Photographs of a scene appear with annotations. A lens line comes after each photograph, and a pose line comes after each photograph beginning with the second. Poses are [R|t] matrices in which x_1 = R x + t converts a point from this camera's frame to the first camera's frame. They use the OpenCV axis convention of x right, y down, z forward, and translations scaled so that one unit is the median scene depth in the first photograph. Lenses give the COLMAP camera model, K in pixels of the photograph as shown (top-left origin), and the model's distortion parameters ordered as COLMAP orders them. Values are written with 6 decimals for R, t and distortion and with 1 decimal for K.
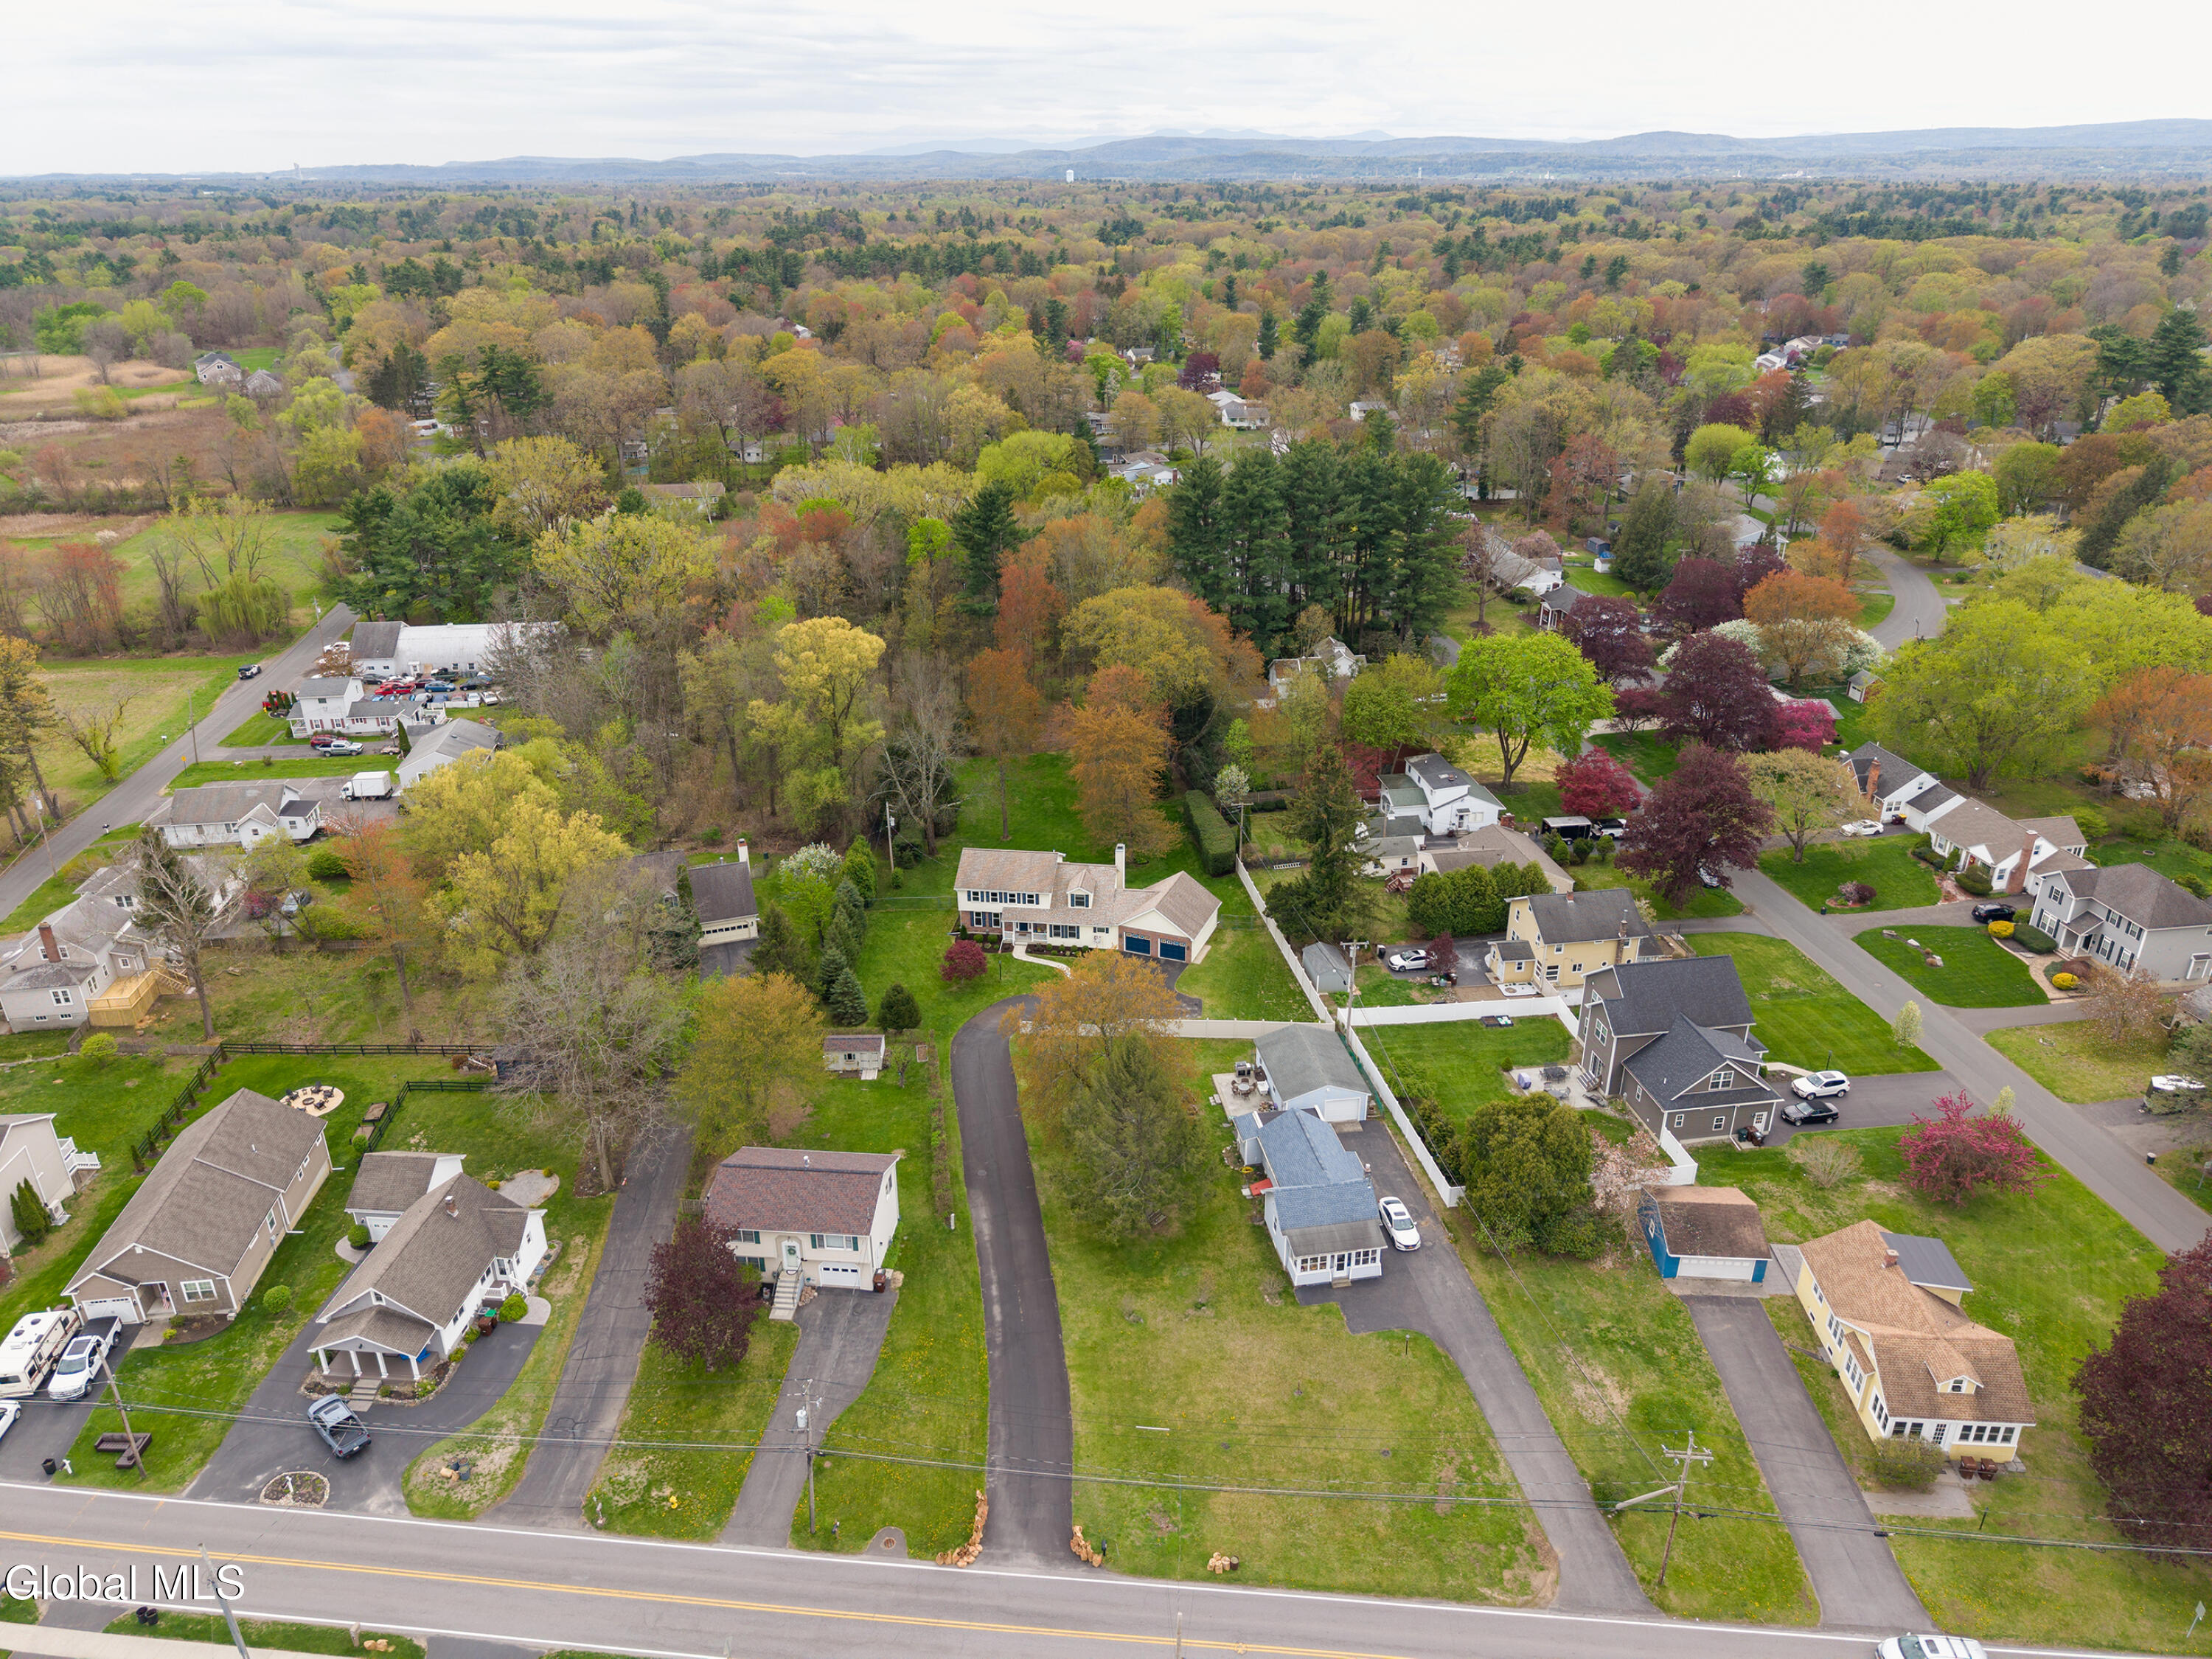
lens RADIAL K [[1465.6, 0, 1106.0], [0, 1465.6, 829.5], [0, 0, 1]] dist [0.008188, -0.006080]
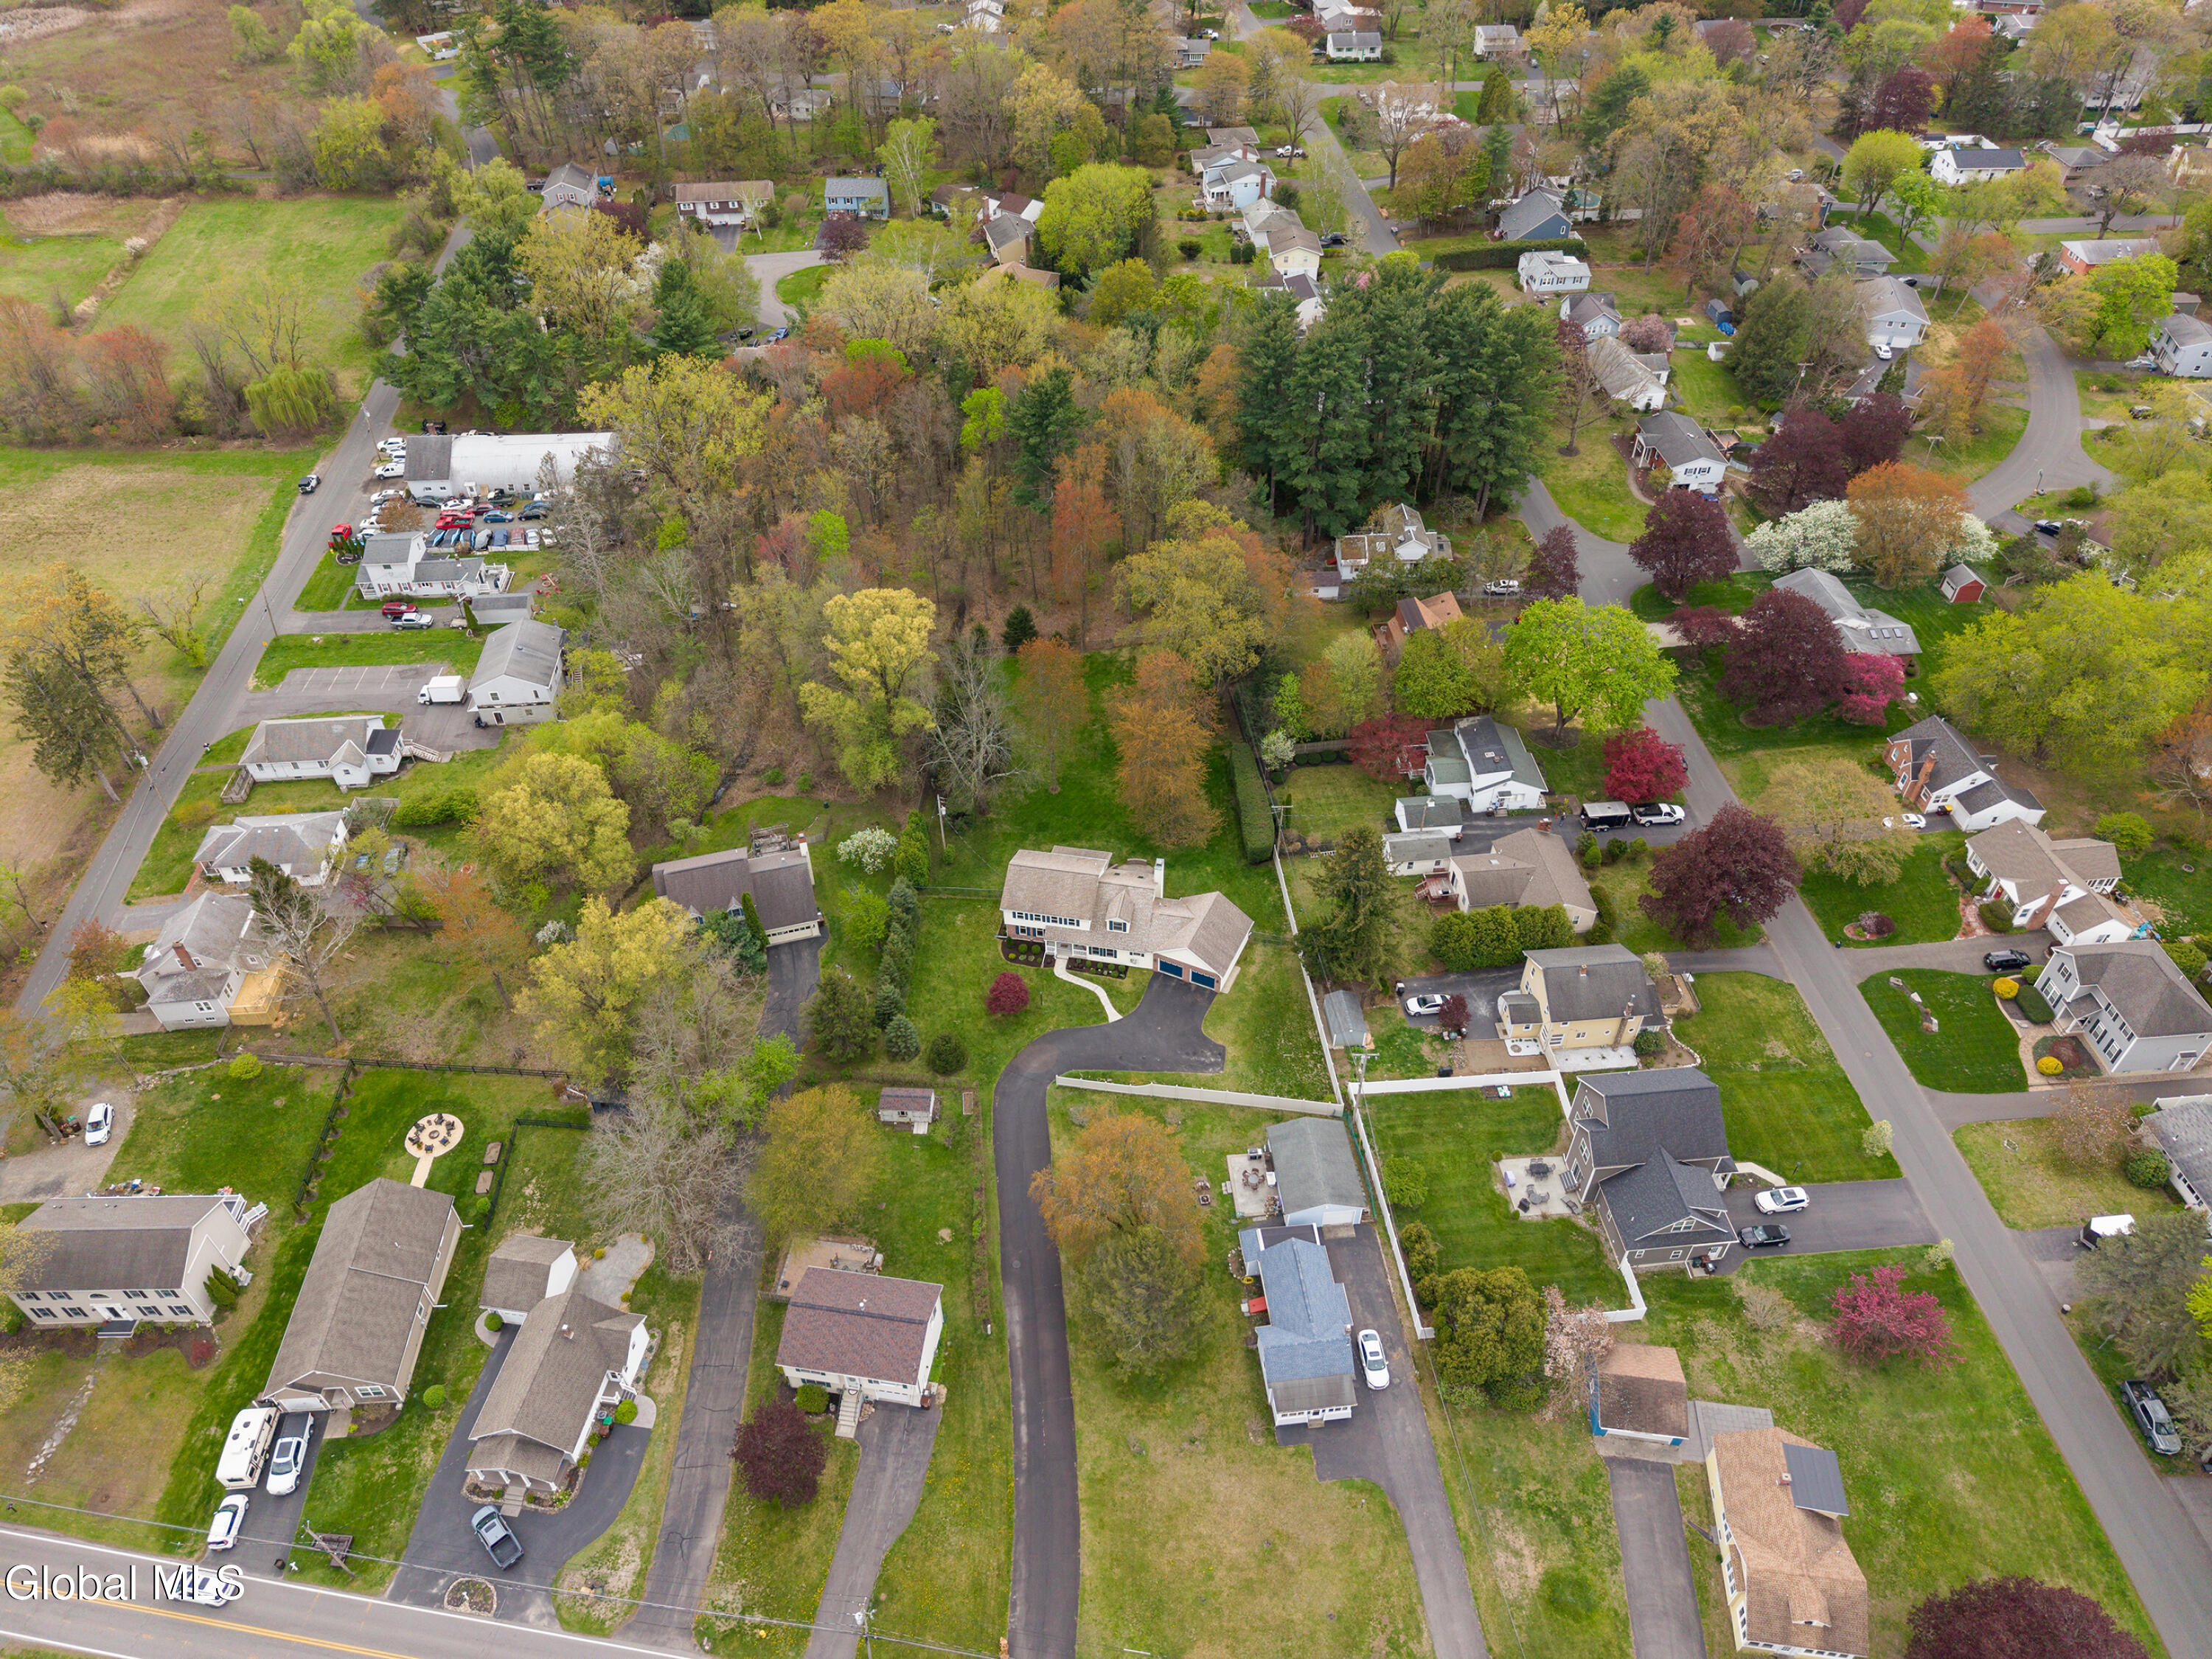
lens RADIAL K [[1465.6, 0, 1106.0], [0, 1465.6, 829.5], [0, 0, 1]] dist [0.008188, -0.006080]
pose [[0.998151, 0.041701, -0.044224, 0.021092], [-0.025368, 0.946956, 0.320360, -0.442009], [0.055237, -0.318646, 0.946263, 0.024674]]
